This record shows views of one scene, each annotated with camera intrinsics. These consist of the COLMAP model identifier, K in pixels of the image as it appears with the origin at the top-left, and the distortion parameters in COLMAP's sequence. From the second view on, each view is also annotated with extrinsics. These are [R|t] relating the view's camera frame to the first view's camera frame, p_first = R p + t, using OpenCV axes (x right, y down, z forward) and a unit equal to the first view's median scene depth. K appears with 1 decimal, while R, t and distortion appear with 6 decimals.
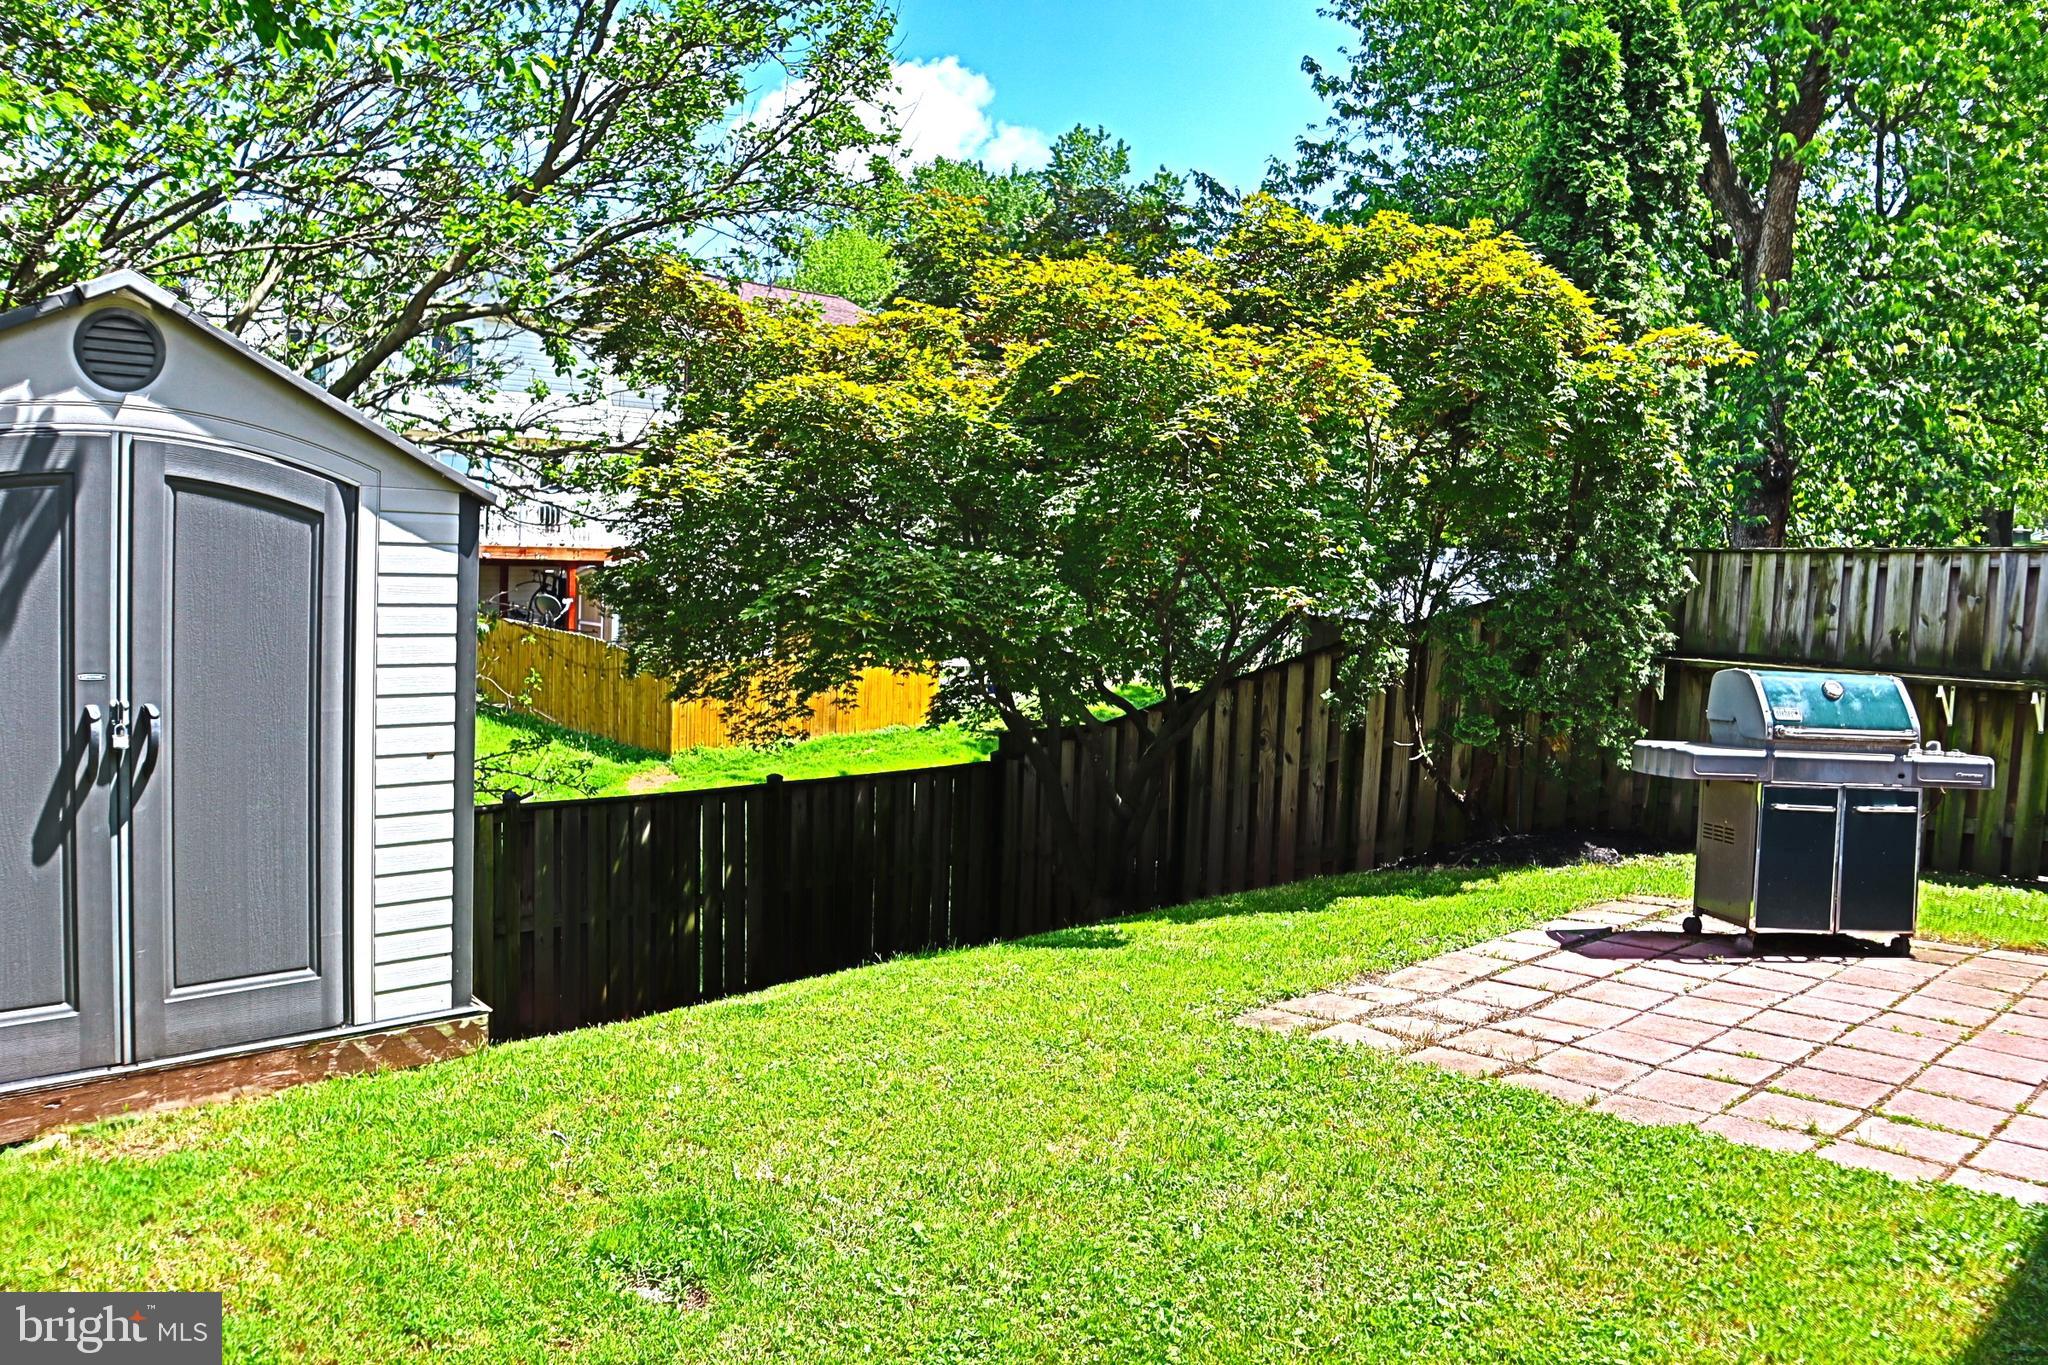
lens RADIAL K [[1594.4, 0, 1014.0], [0, 1594.4, 676.4], [0, 0, 1]] dist [-0.151360, 0.108737]
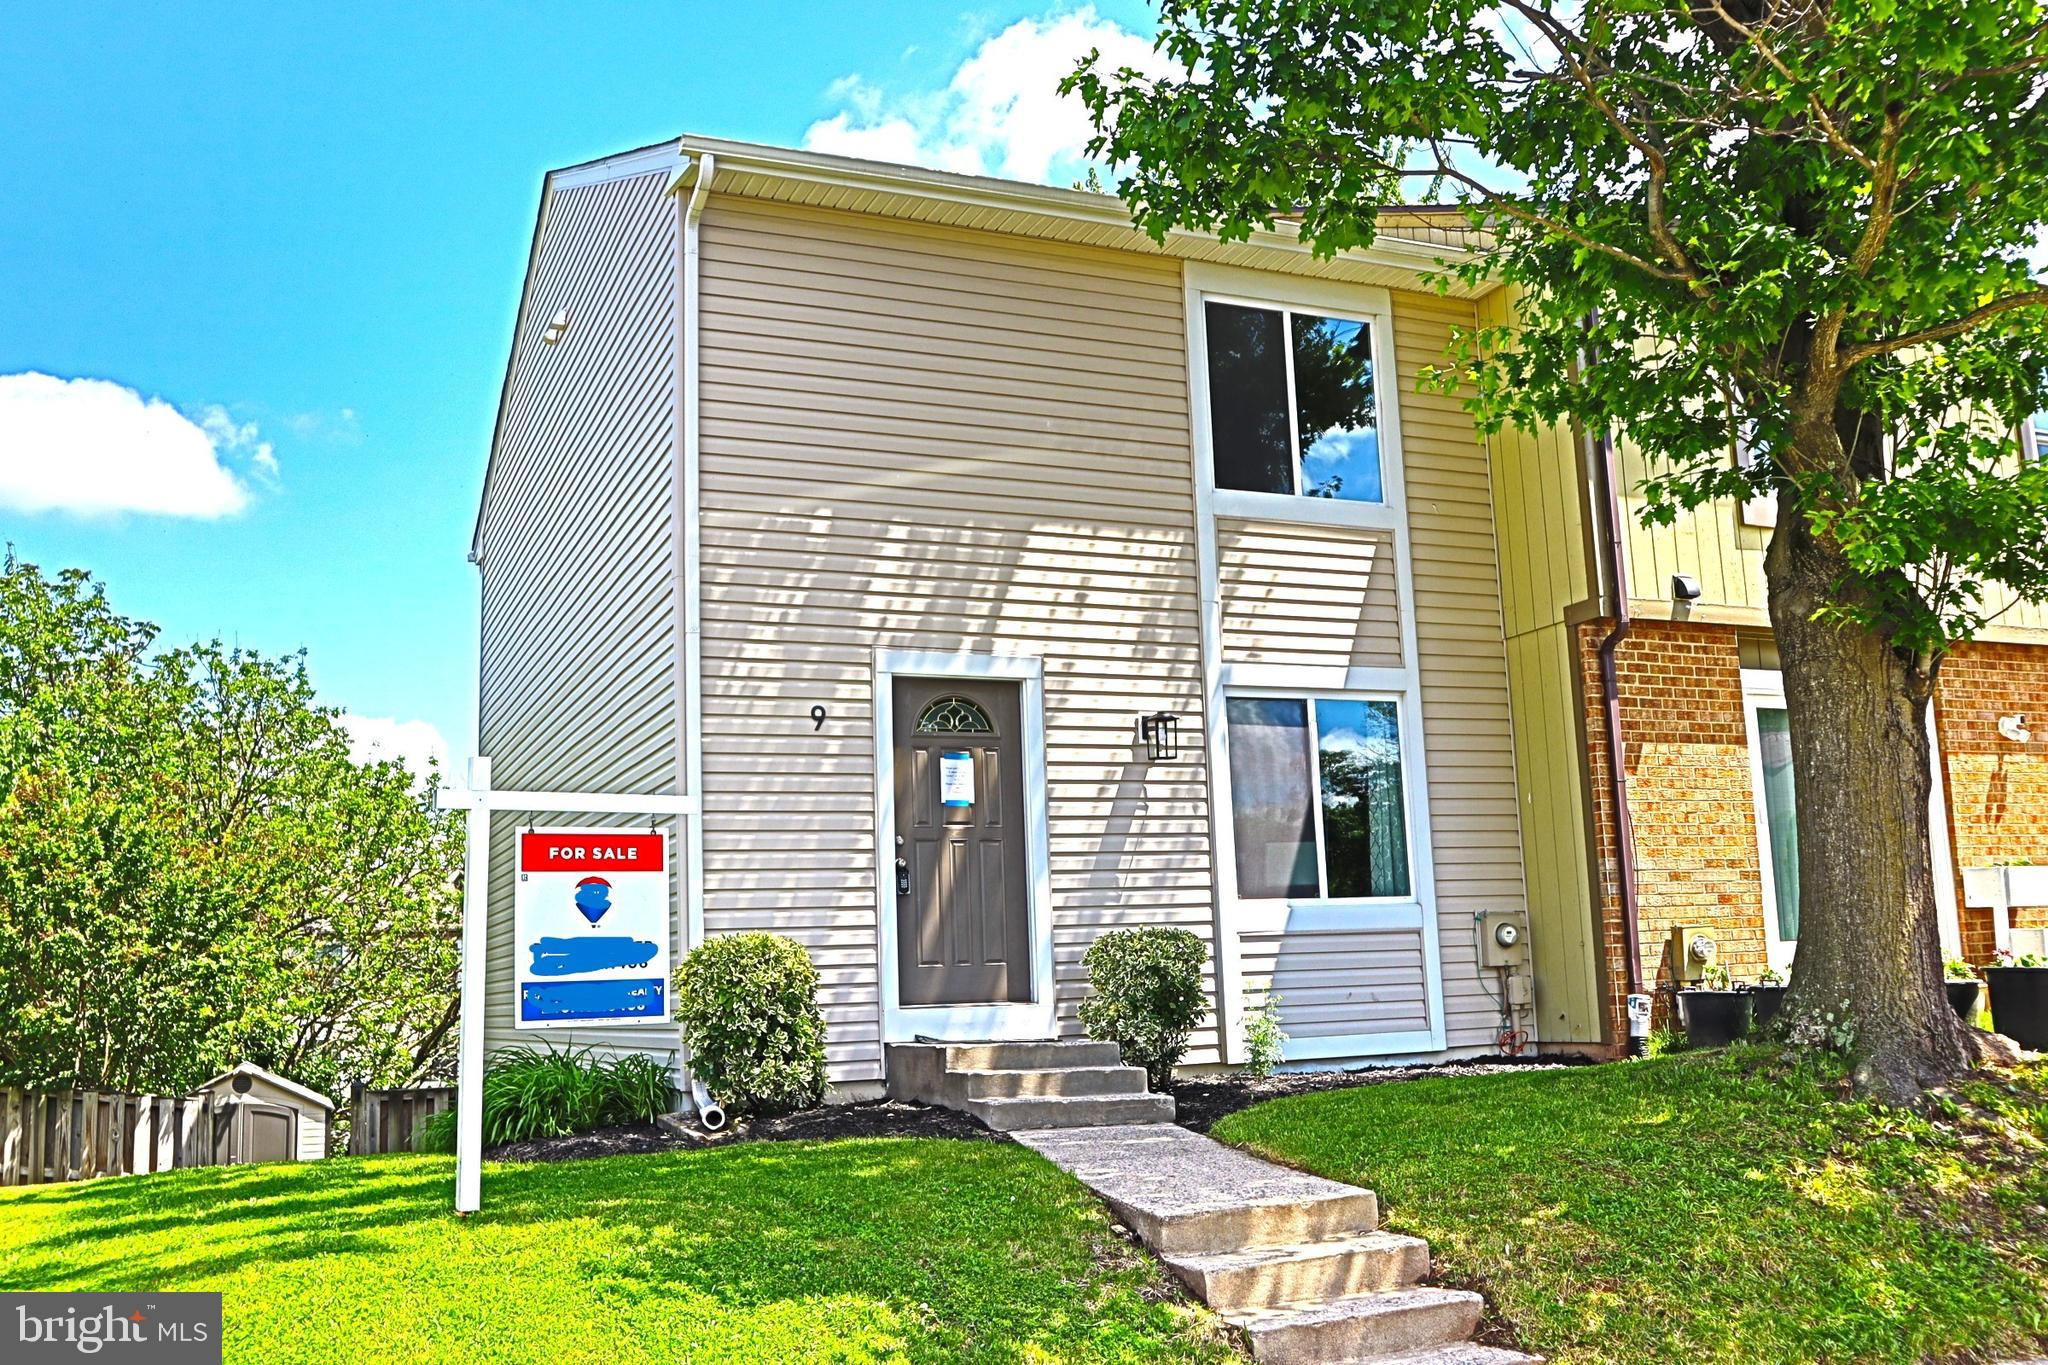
lens RADIAL K [[1834.3, 0, 1019.8], [0, 1834.3, 676.2], [0, 0, 1]] dist [-0.113080, 0.109308]
pose [[0.908753, -0.151501, -0.388865, 3.507290], [0.045602, 0.962250, -0.268321, 0.150733], [0.414836, 0.226104, 0.881356, -2.823651]]
